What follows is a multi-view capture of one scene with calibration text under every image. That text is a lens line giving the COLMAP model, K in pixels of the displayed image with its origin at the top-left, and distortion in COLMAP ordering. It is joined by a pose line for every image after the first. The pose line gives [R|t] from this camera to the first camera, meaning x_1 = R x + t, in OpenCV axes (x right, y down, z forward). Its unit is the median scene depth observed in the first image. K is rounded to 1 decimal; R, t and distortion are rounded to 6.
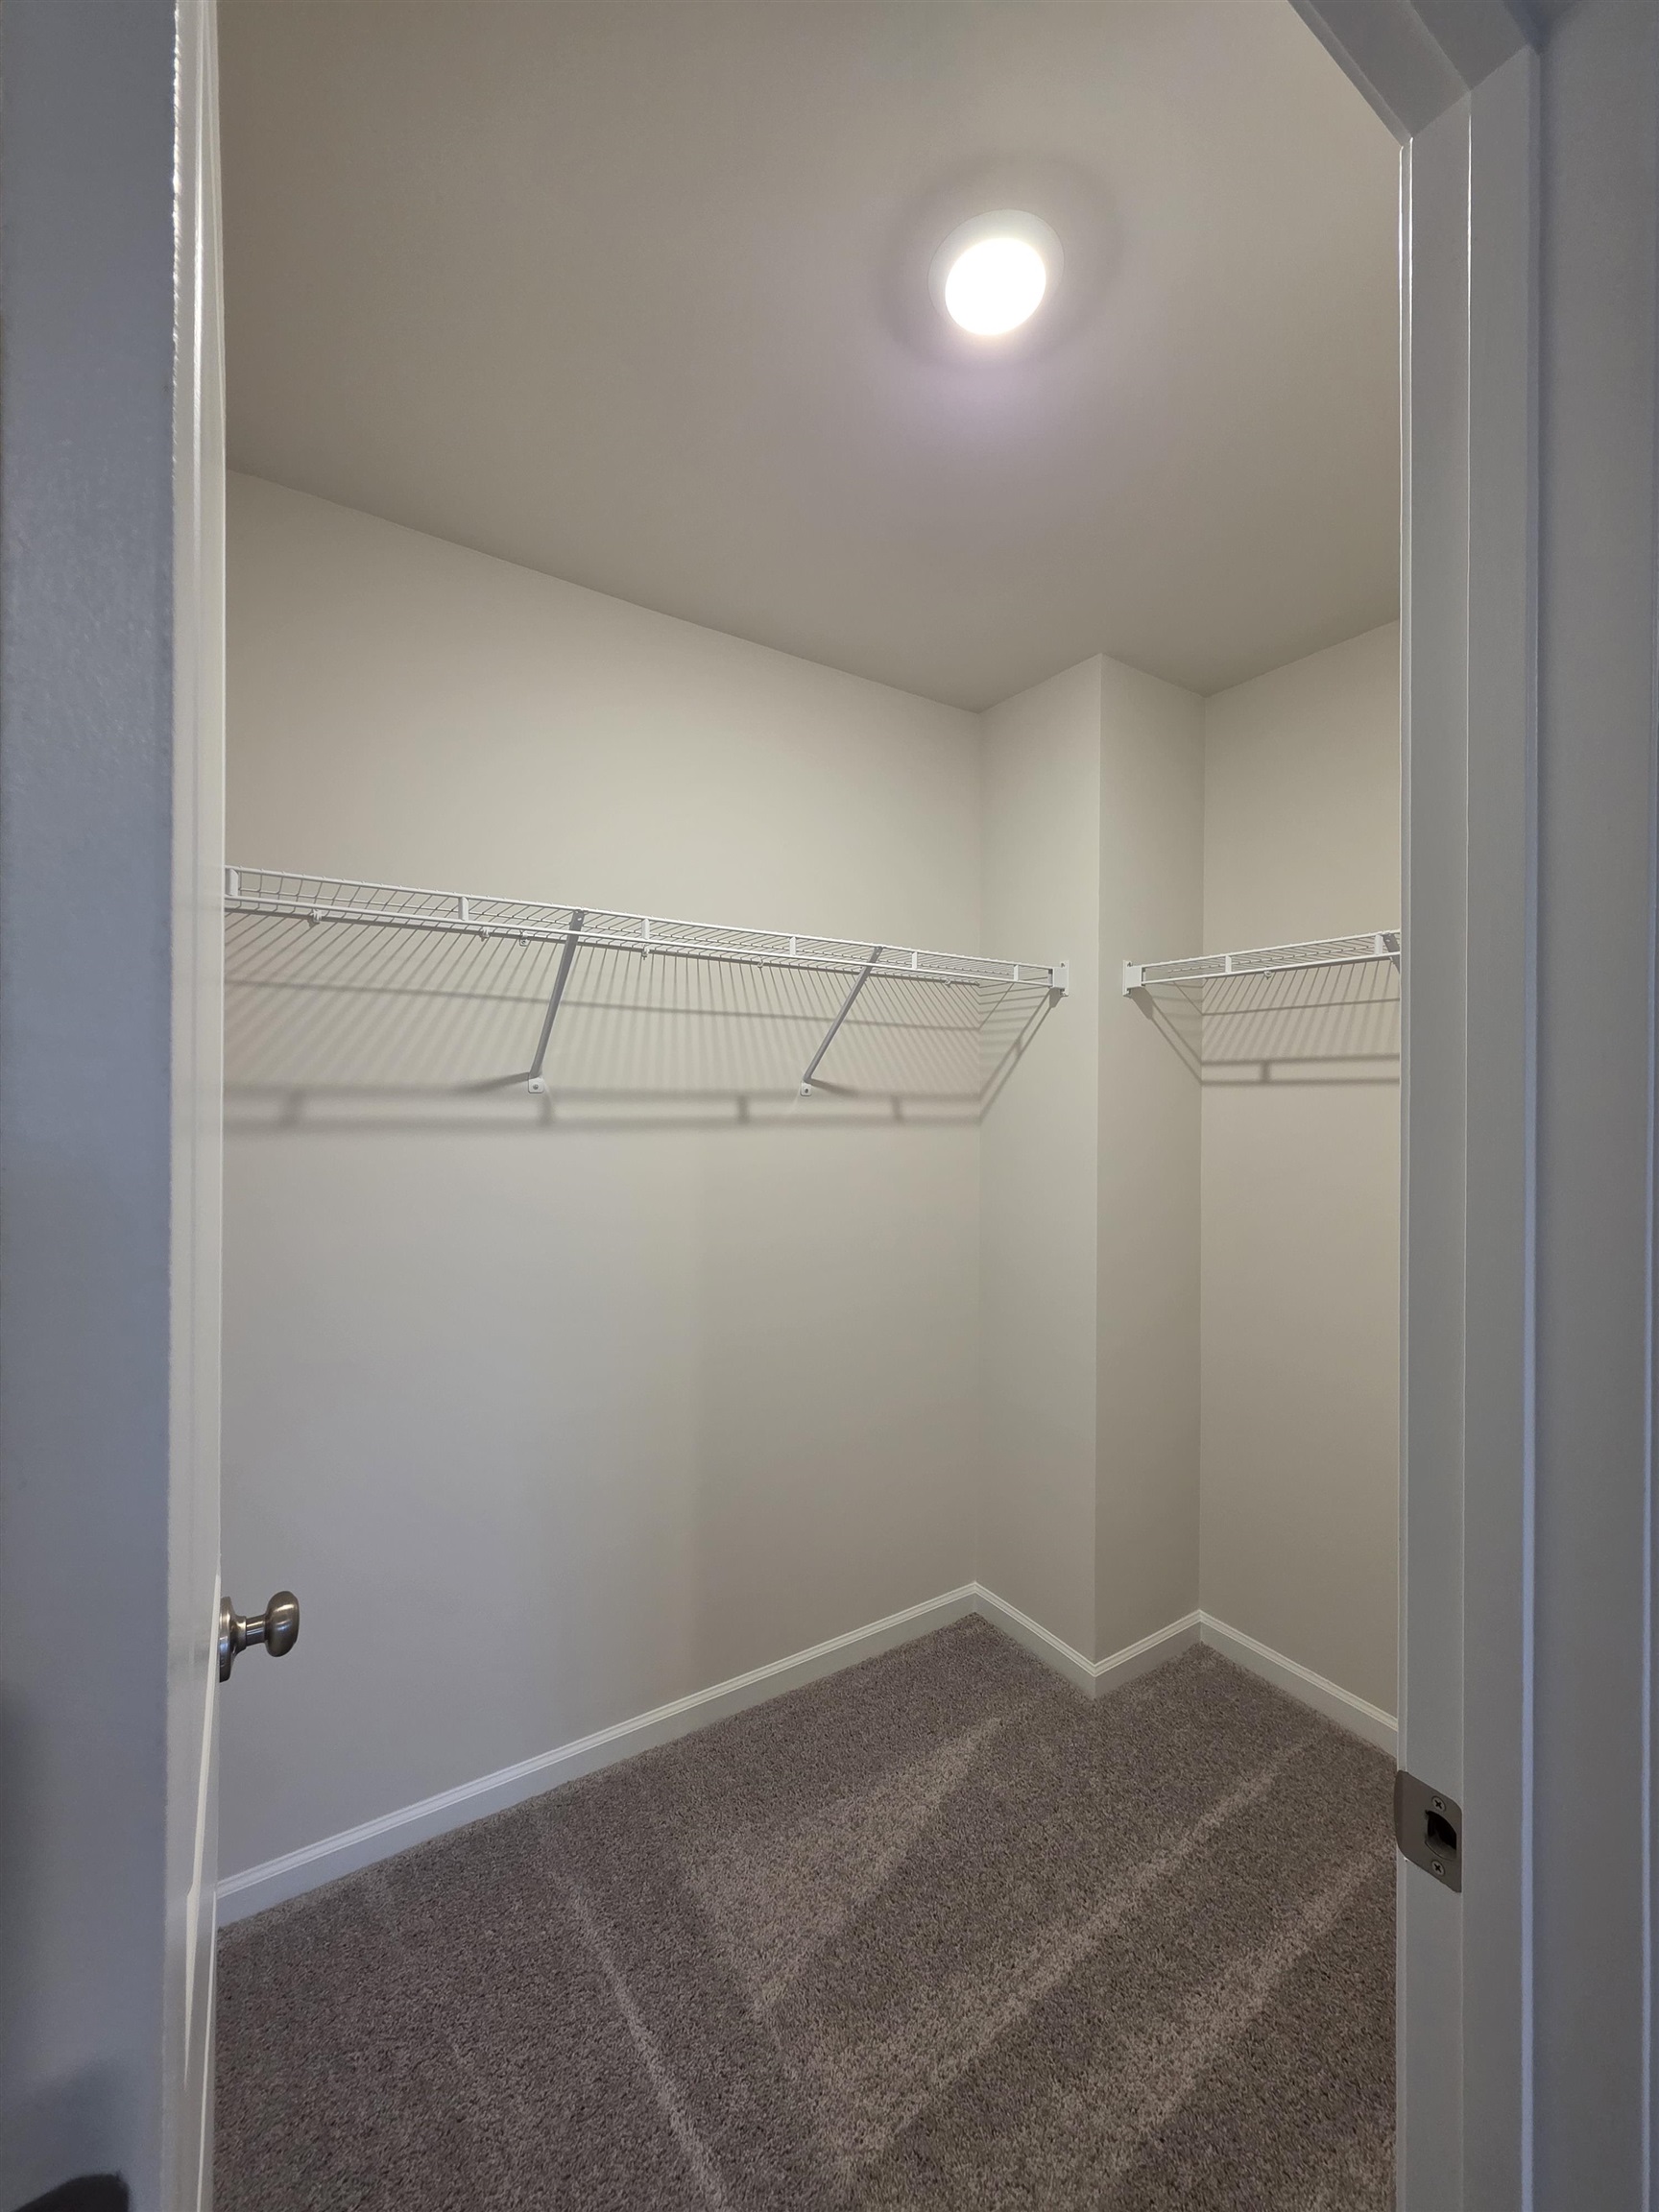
lens RADIAL K [[877.7, 0, 829.1], [0, 877.7, 1103.2], [0, 0, 1]] dist [0.001004, -0.001014]
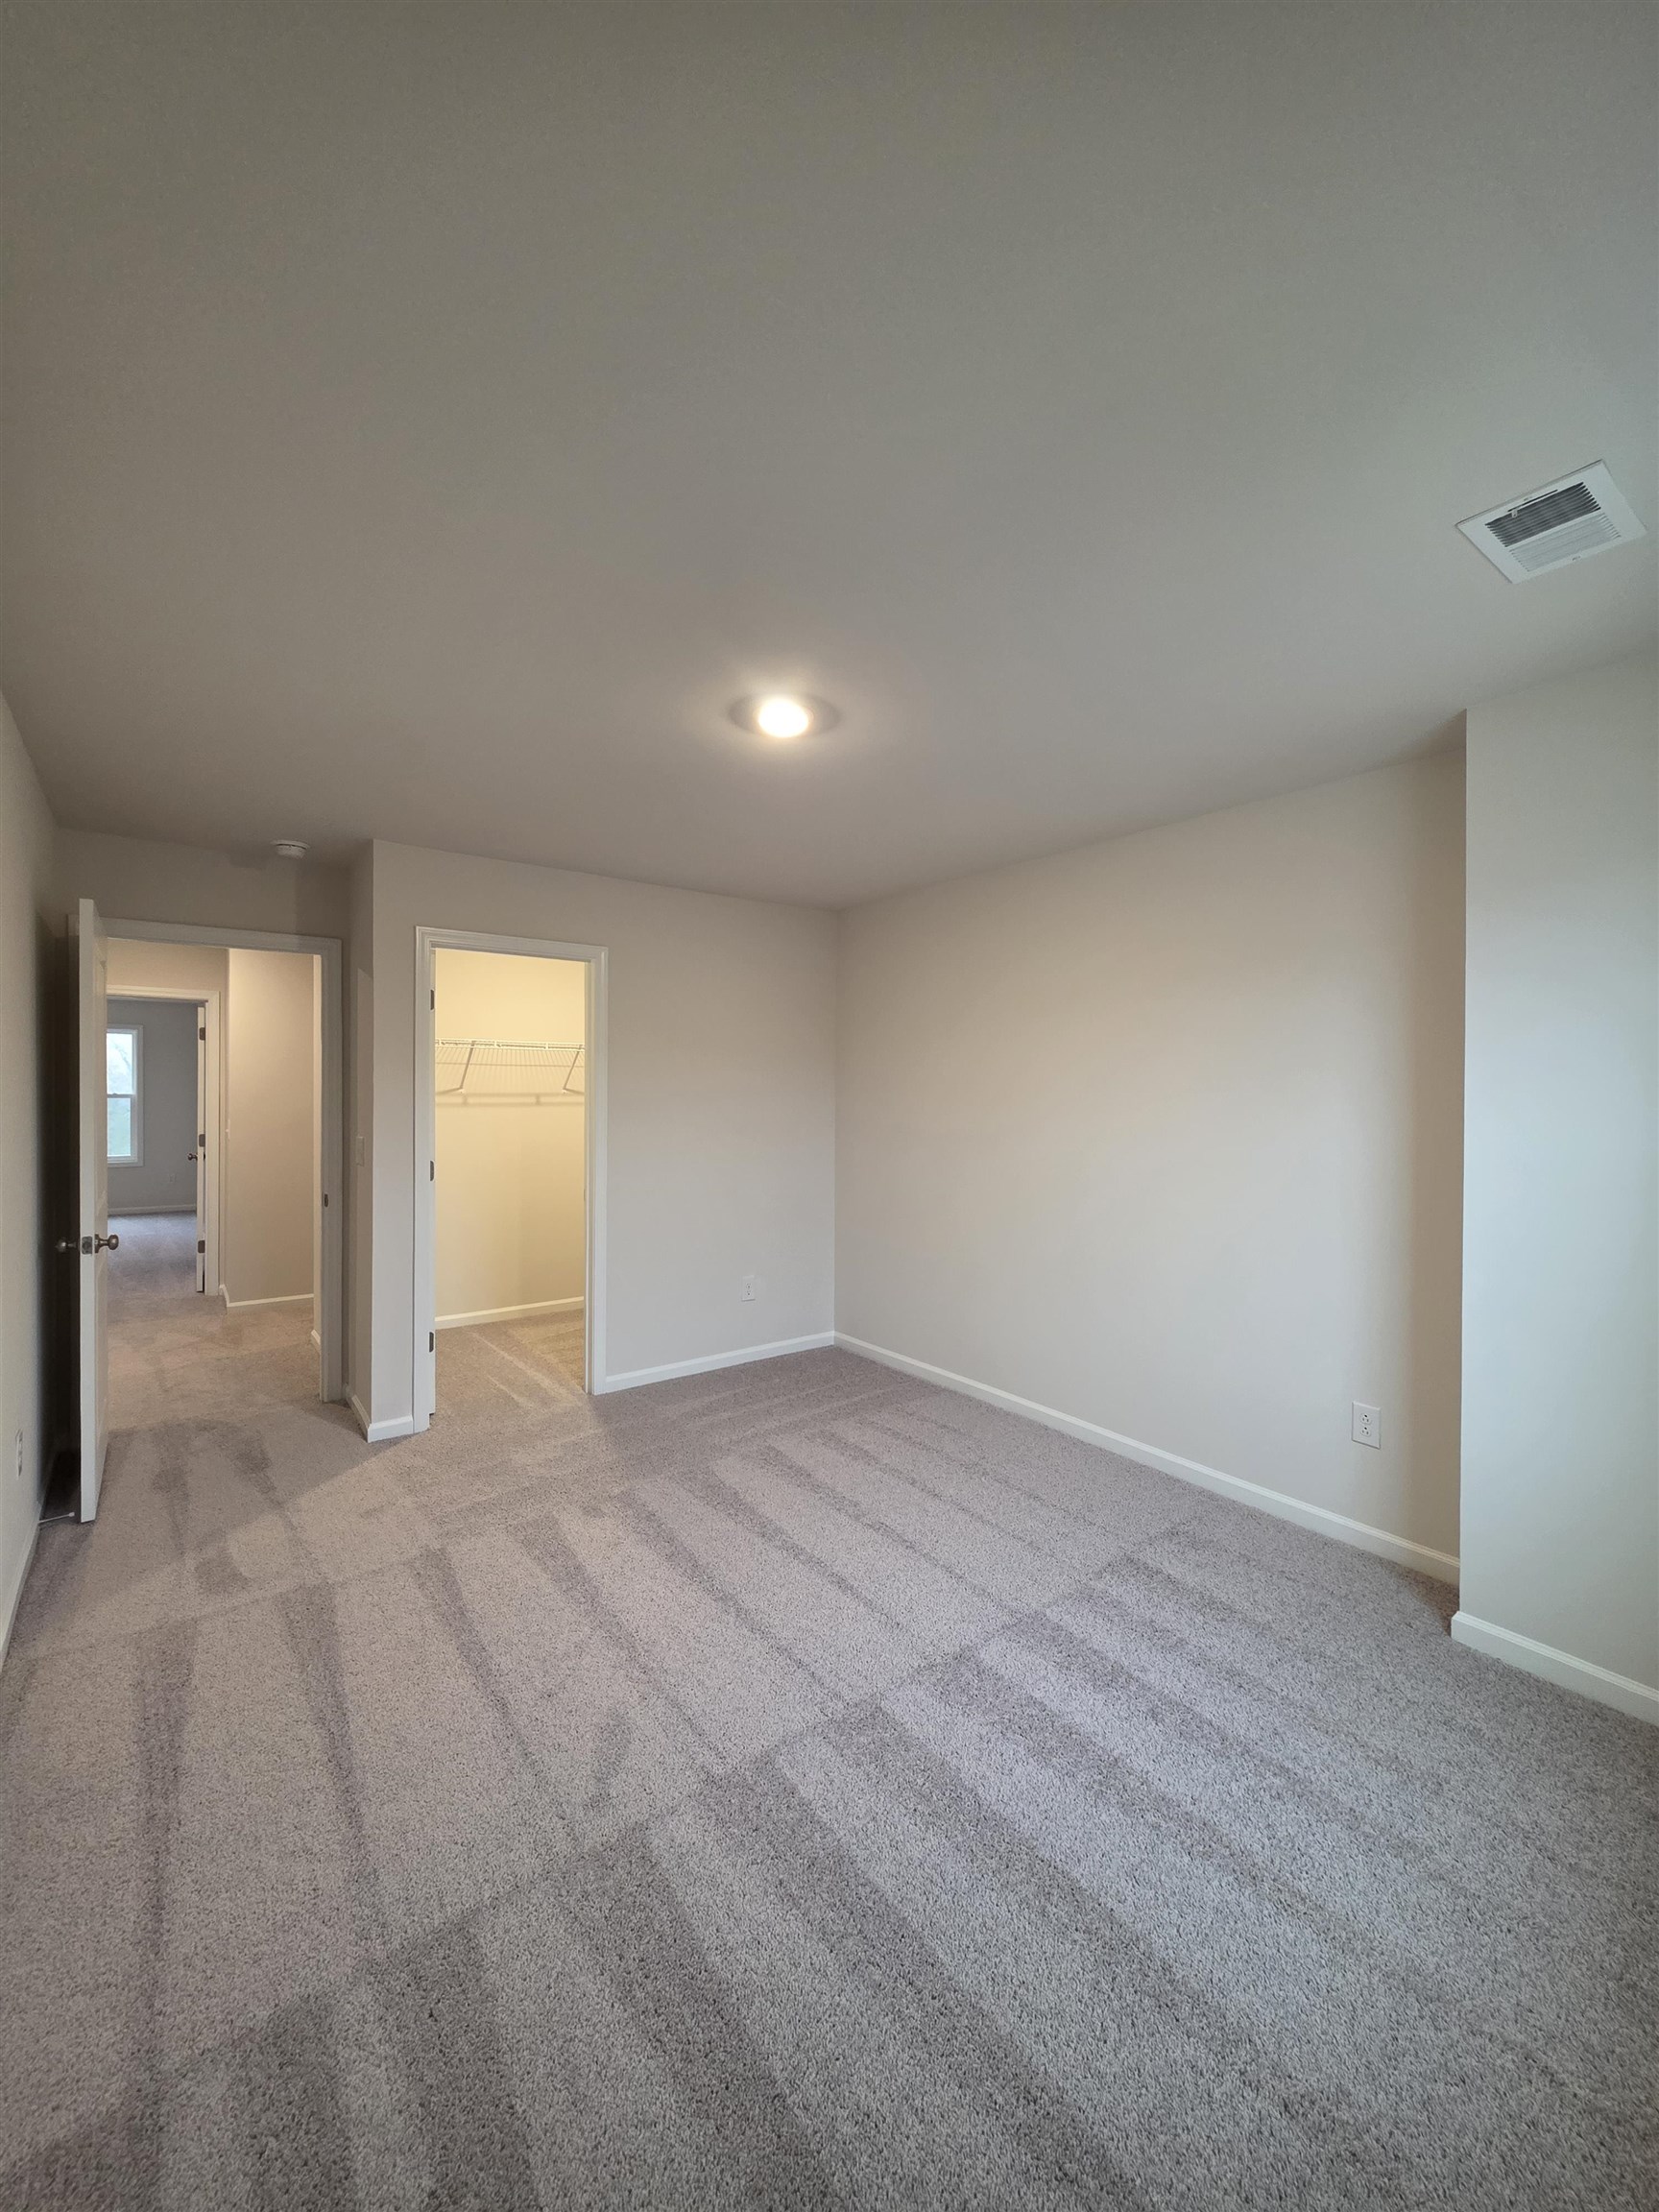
lens RADIAL K [[877.7, 0, 829.7], [0, 877.7, 1099.4], [0, 0, 1]] dist [0.001004, -0.001014]
pose [[0.998040, -0.001930, 0.062544, 0.689336], [0.001966, 0.999998, -0.000513, 0.009942], [-0.062543, 0.000635, 0.998042, -1.942487]]
